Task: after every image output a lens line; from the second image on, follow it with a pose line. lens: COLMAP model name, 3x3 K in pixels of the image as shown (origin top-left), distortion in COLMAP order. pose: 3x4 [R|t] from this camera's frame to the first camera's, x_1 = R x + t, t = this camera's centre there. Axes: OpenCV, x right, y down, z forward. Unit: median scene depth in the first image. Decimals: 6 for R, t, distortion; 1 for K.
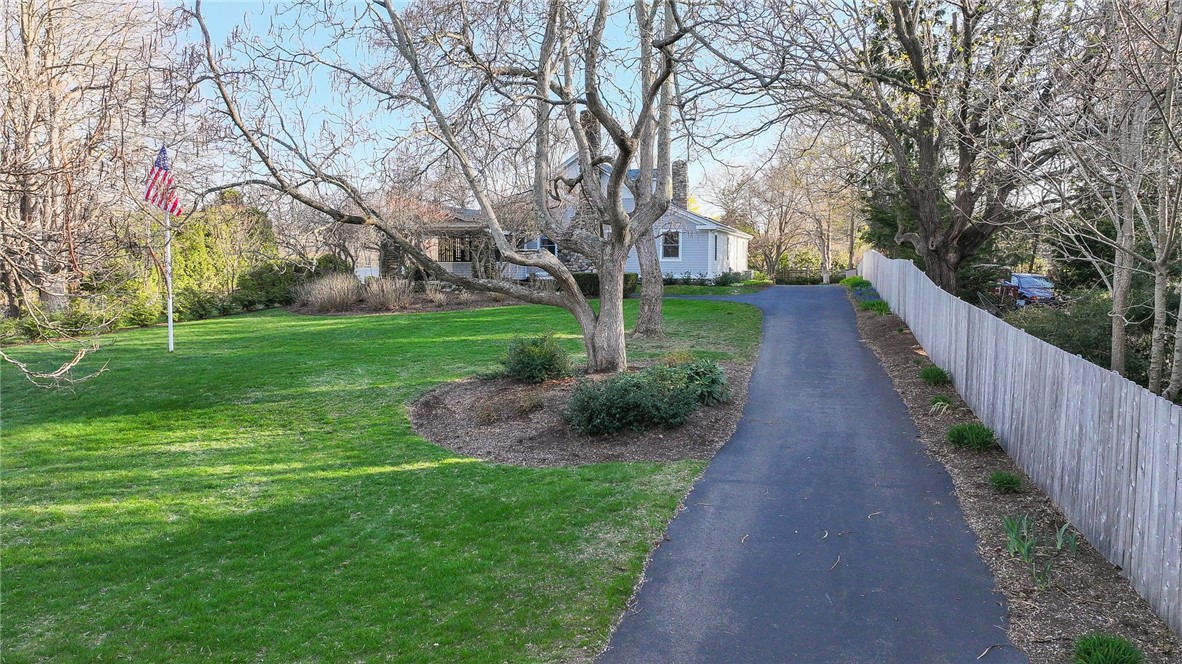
lens RADIAL K [[843.0, 0, 591.0], [0, 843.0, 332.0], [0, 0, 1]] dist [0.006702, -0.002865]
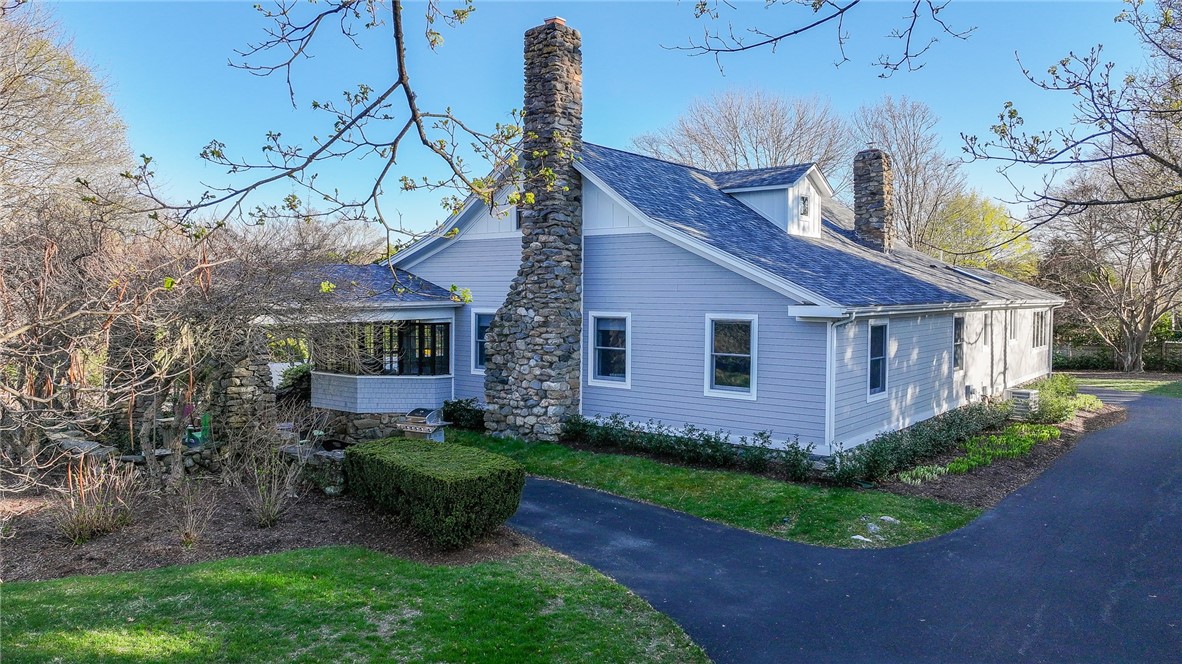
lens RADIAL K [[843.0, 0, 591.0], [0, 843.0, 332.0], [0, 0, 1]] dist [0.006702, -0.002865]
pose [[0.921815, 0.023276, -0.386930, 0.146030], [-0.037306, 0.998889, -0.028788, -0.080640], [0.385830, 0.040972, 0.921660, 0.506139]]
